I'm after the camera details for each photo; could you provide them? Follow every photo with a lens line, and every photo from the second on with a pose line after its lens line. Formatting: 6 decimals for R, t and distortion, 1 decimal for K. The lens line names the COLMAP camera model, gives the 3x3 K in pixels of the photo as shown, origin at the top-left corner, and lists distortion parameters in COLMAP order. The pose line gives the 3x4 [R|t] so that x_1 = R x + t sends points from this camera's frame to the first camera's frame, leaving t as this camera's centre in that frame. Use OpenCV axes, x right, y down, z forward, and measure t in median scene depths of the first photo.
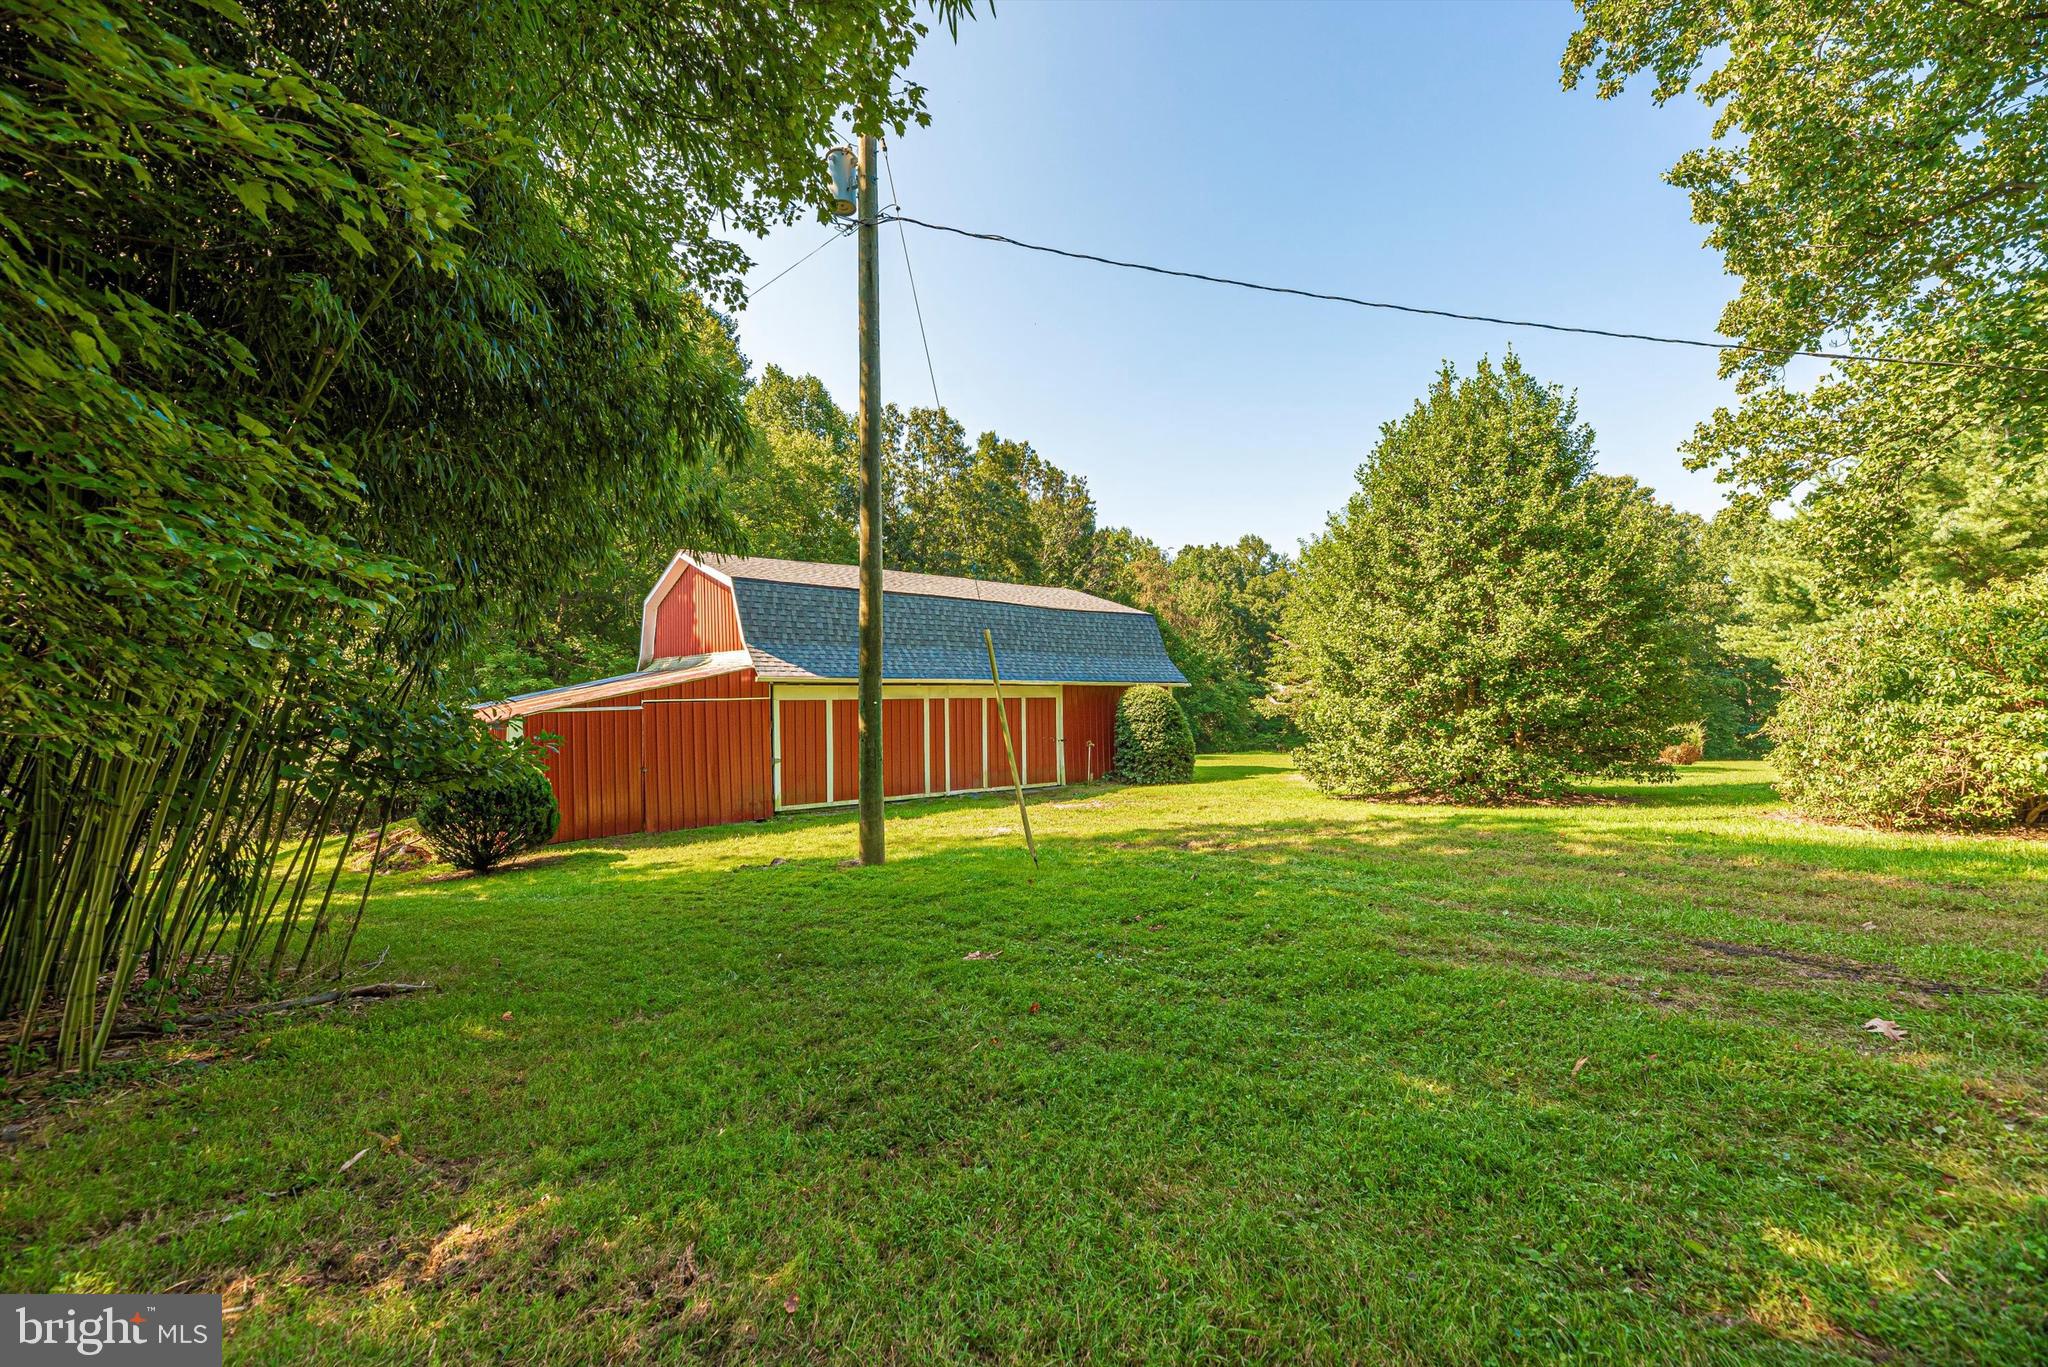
lens RADIAL K [[943.0, 0, 1023.4], [0, 943.0, 711.9], [0, 0, 1]] dist [-0.011845, -0.000293]
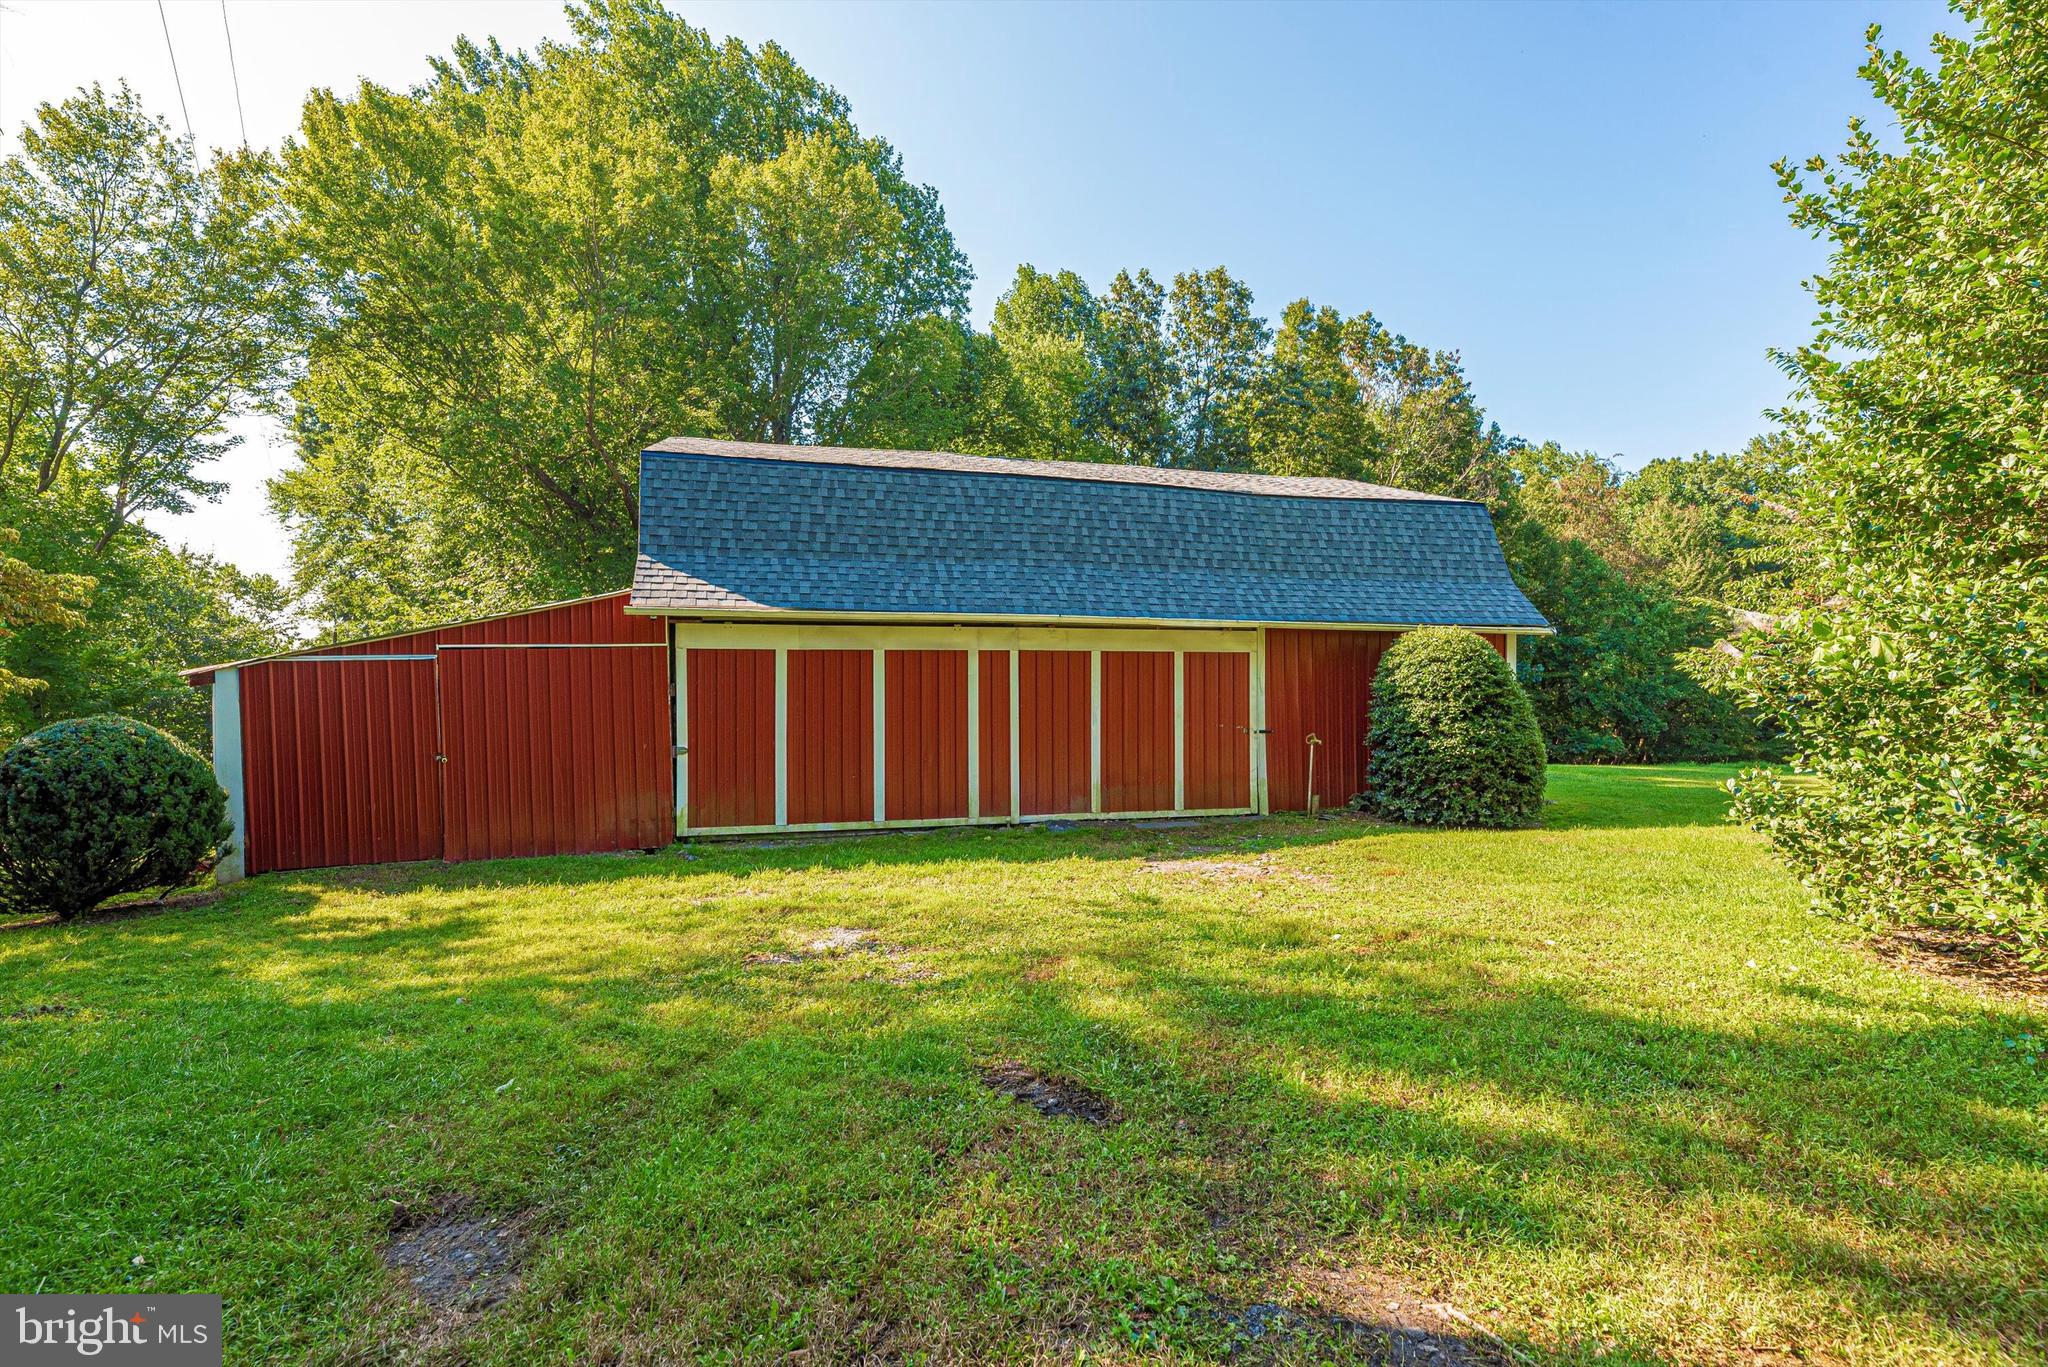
lens RADIAL K [[943.0, 0, 1023.4], [0, 943.0, 711.9], [0, 0, 1]] dist [-0.011845, -0.000293]
pose [[0.899077, 0.017163, -0.437454, 0.154918], [-0.013191, 0.999840, 0.012117, 0.014047], [0.437592, -0.005124, 0.899159, 0.454689]]
